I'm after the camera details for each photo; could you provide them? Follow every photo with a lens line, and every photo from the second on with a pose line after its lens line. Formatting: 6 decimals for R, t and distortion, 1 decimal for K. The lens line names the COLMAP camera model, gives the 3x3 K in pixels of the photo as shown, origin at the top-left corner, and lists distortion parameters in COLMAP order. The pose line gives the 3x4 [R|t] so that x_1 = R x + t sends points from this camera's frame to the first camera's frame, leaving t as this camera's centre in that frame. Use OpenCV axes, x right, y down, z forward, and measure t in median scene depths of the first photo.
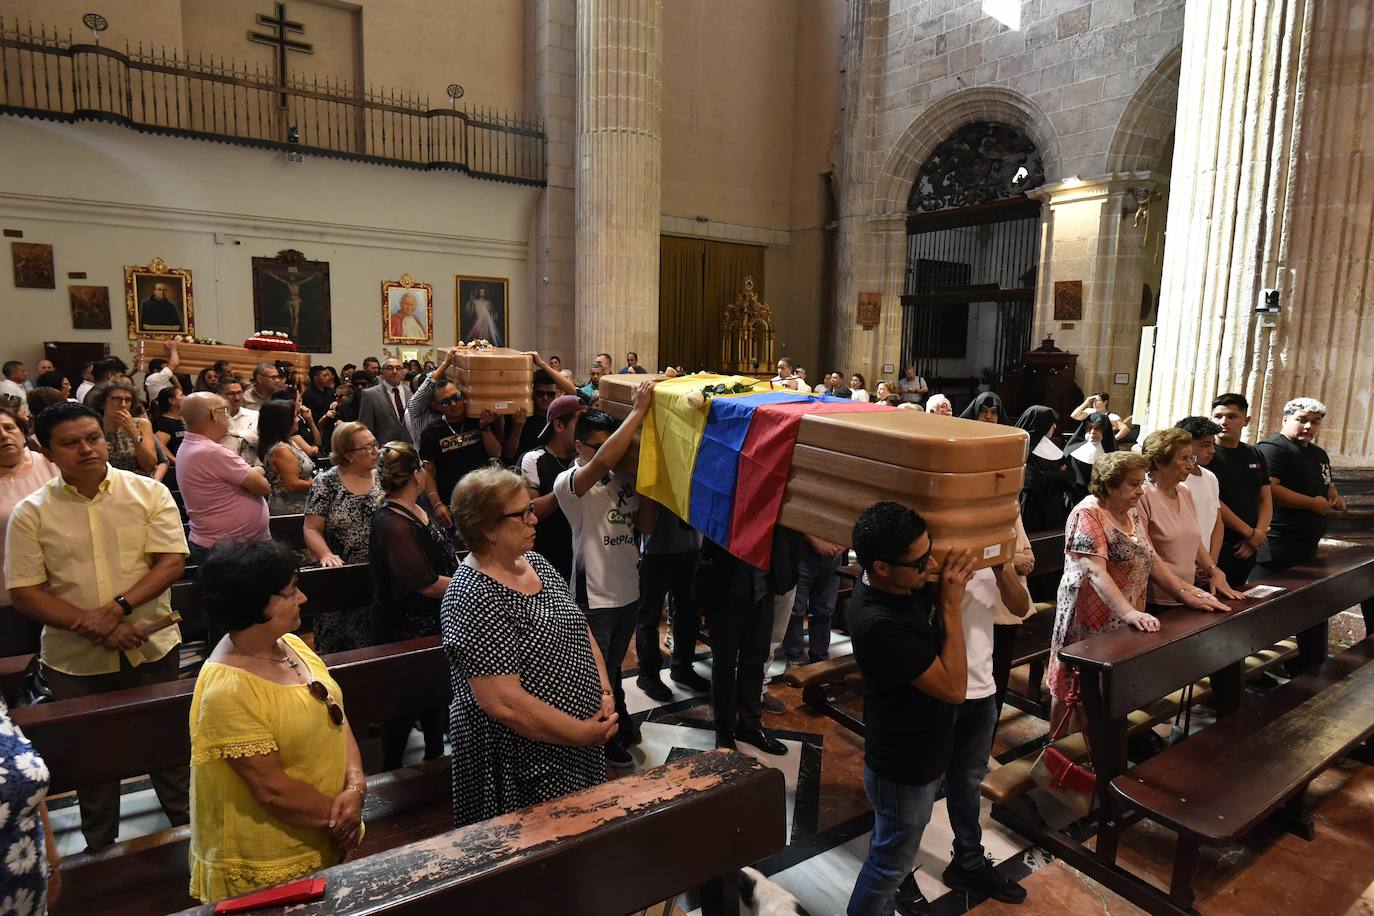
lens RADIAL K [[755.8, 0, 679.8], [0, 755.8, 461.4], [0, 0, 1]] dist [-0.015351, -0.007160]
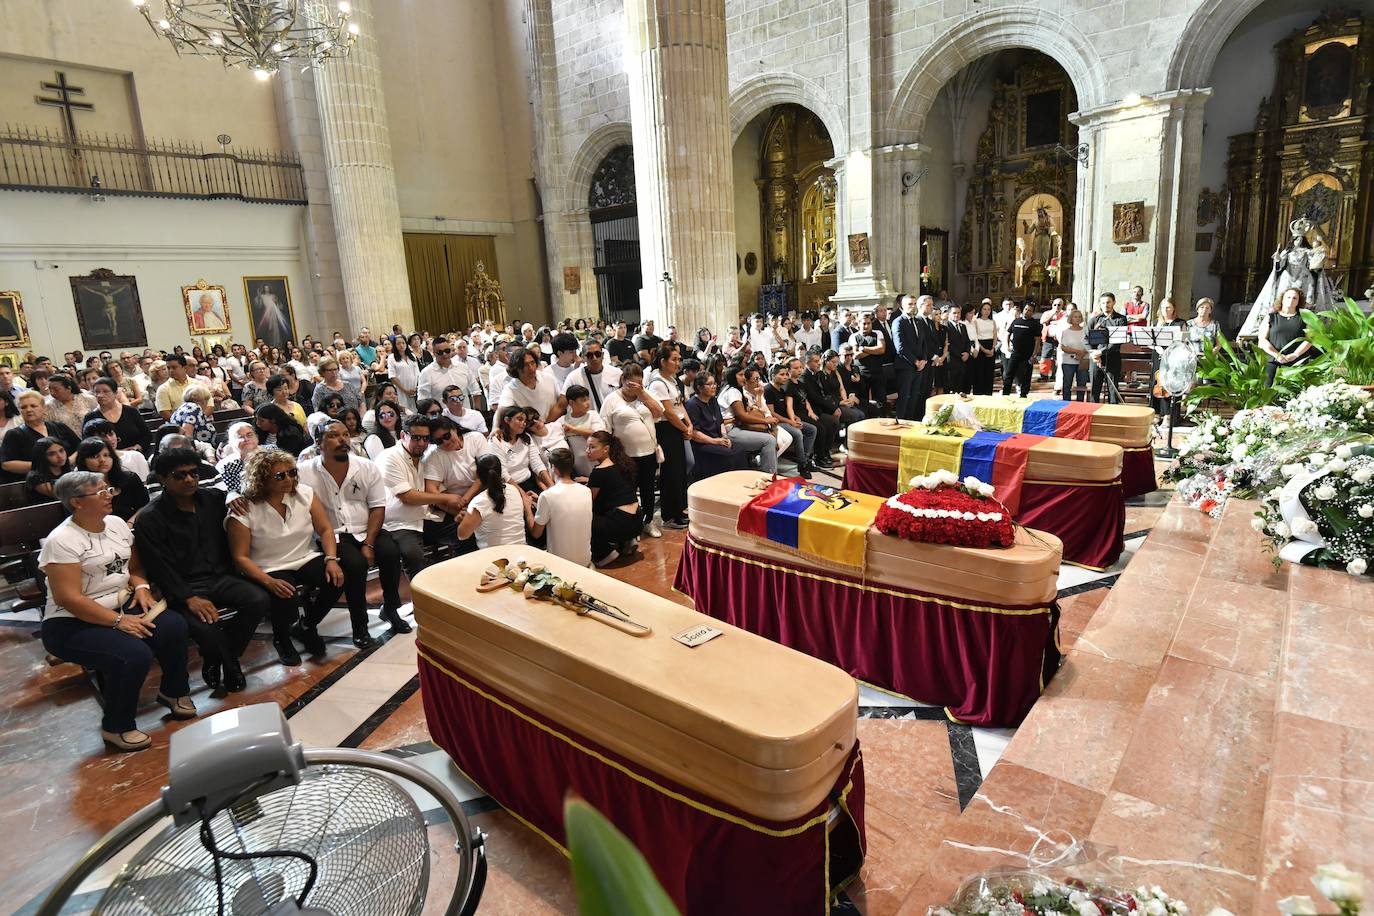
lens RADIAL K [[712.1, 0, 684.4], [0, 712.1, 460.4], [0, 0, 1]] dist [-0.021597, -0.004263]
pose [[0.955578, -0.135096, 0.261953, 0.073181], [0.118763, 0.989910, 0.077288, 0.065910], [-0.269752, -0.042744, 0.961981, -0.411572]]
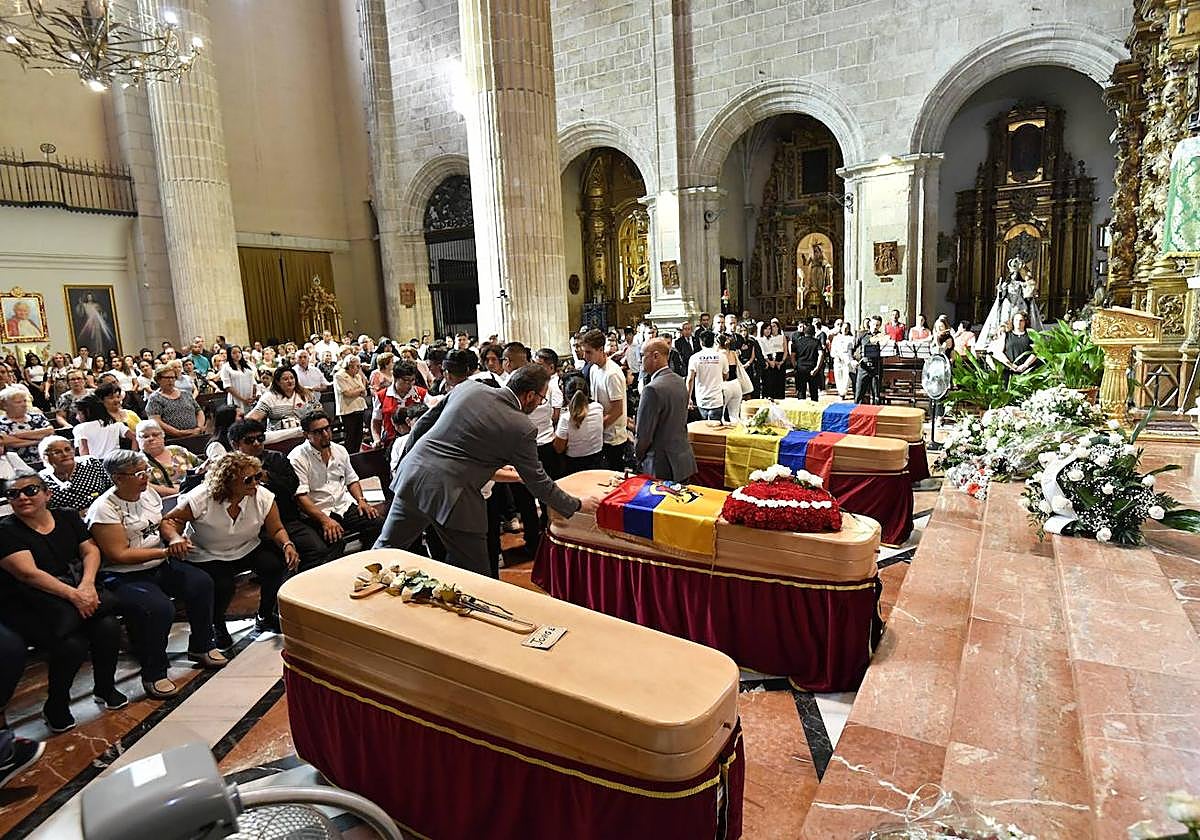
lens RADIAL K [[643.0, 0, 627.0], [0, 643.0, 419.4], [0, 0, 1]] dist [-0.017547, -0.008507]
pose [[0.890137, -0.128943, 0.437068, 0.062050], [0.125716, 0.991397, 0.036446, 0.064420], [-0.438008, 0.022505, 0.898690, -0.402071]]
